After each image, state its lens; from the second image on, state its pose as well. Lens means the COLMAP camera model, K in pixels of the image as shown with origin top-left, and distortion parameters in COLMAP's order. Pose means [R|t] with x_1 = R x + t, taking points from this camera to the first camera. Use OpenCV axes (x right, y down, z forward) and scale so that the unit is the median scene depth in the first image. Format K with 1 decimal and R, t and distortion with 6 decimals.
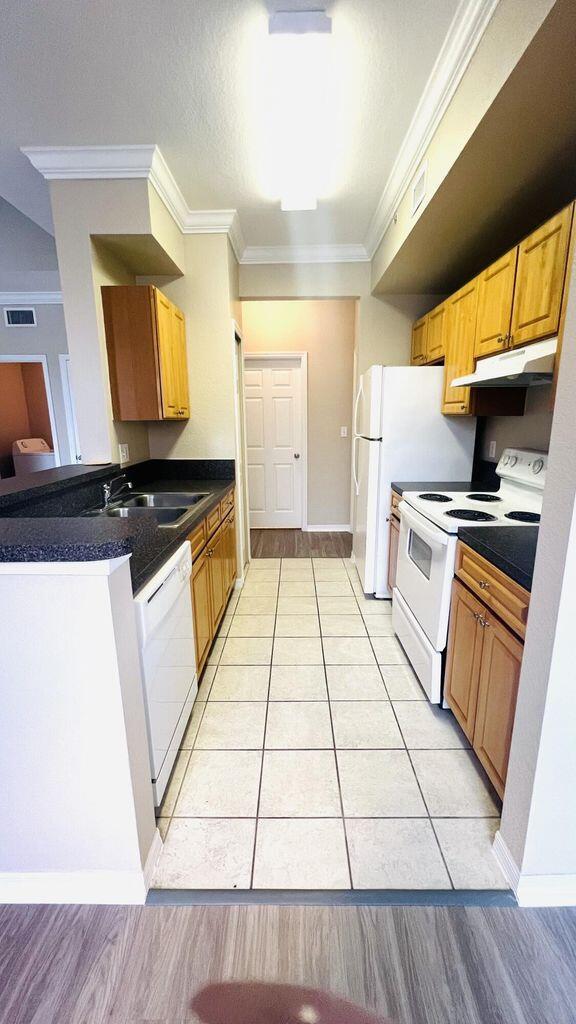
lens RADIAL K [[410.8, 0, 290.4], [0, 410.8, 510.7], [0, 0, 1]] dist [-0.000506, 0.000713]
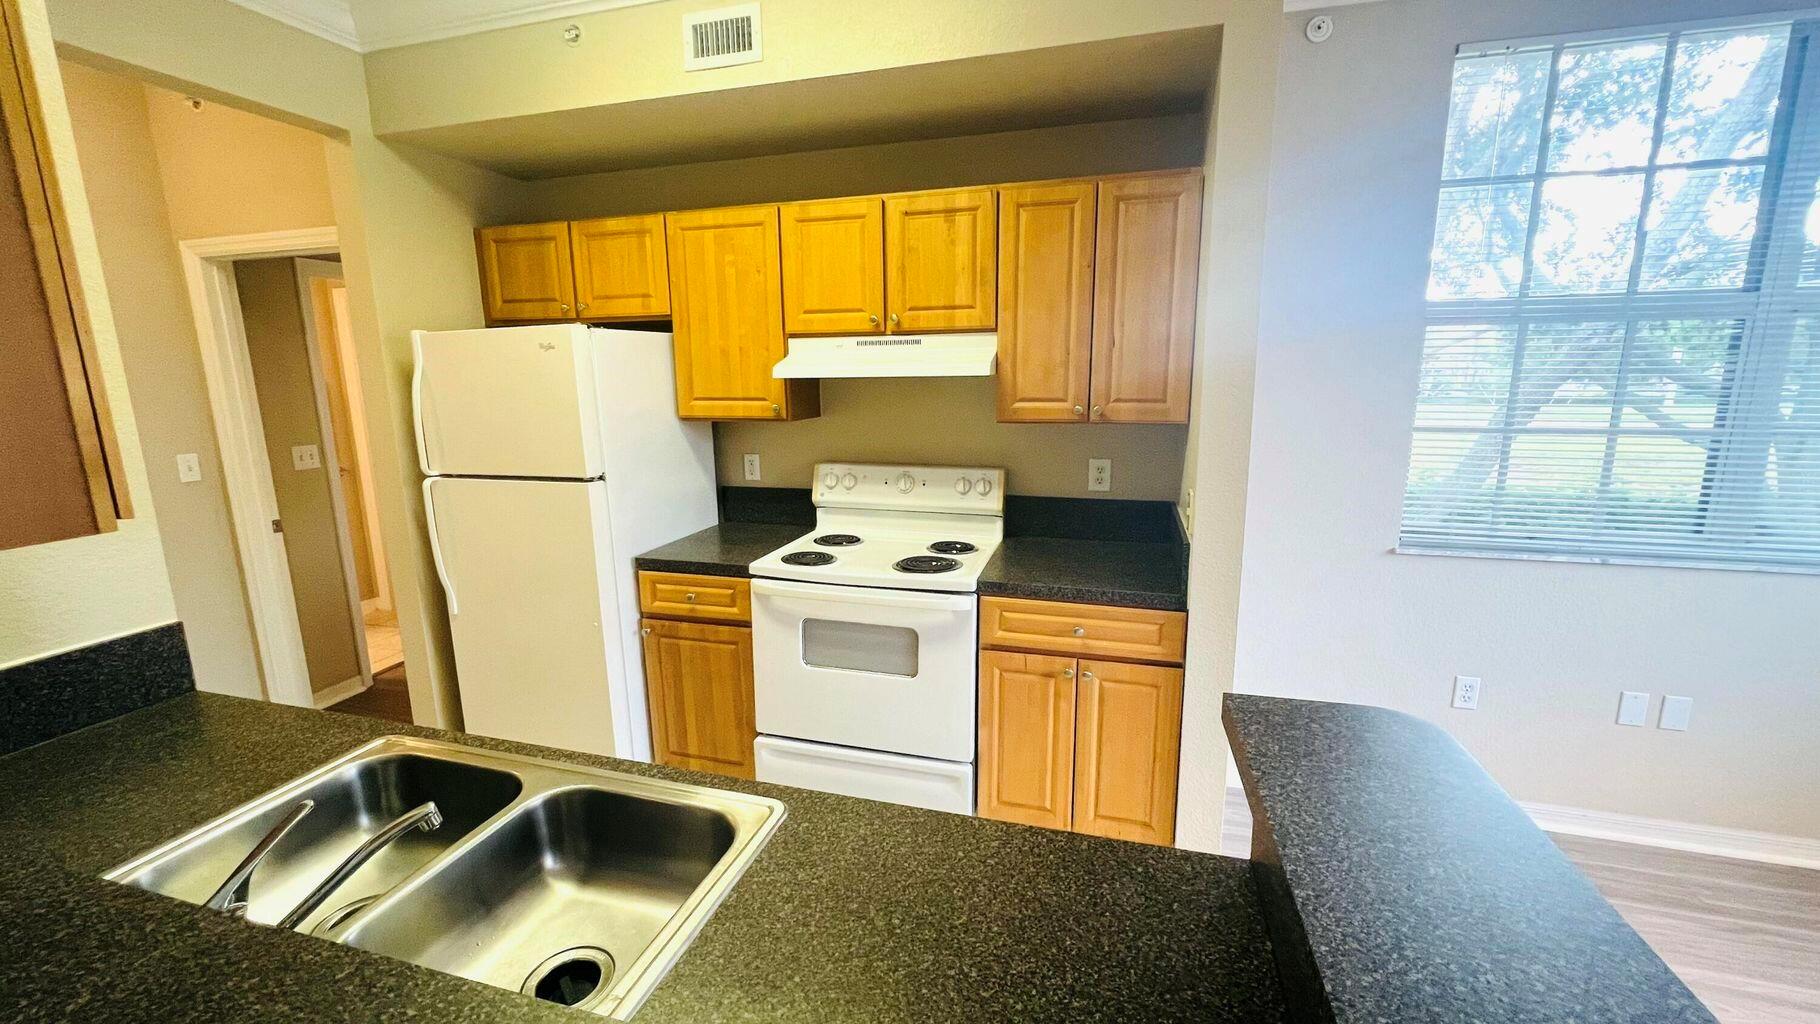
lens RADIAL K [[730.1, 0, 904.4], [0, 730.1, 506.9], [0, 0, 1]] dist [-0.000506, 0.000713]
pose [[0.274162, -0.179455, 0.944792, -0.520063], [0.226671, 0.966814, 0.117862, -0.169209], [-0.934589, 0.181843, 0.305740, 0.442911]]
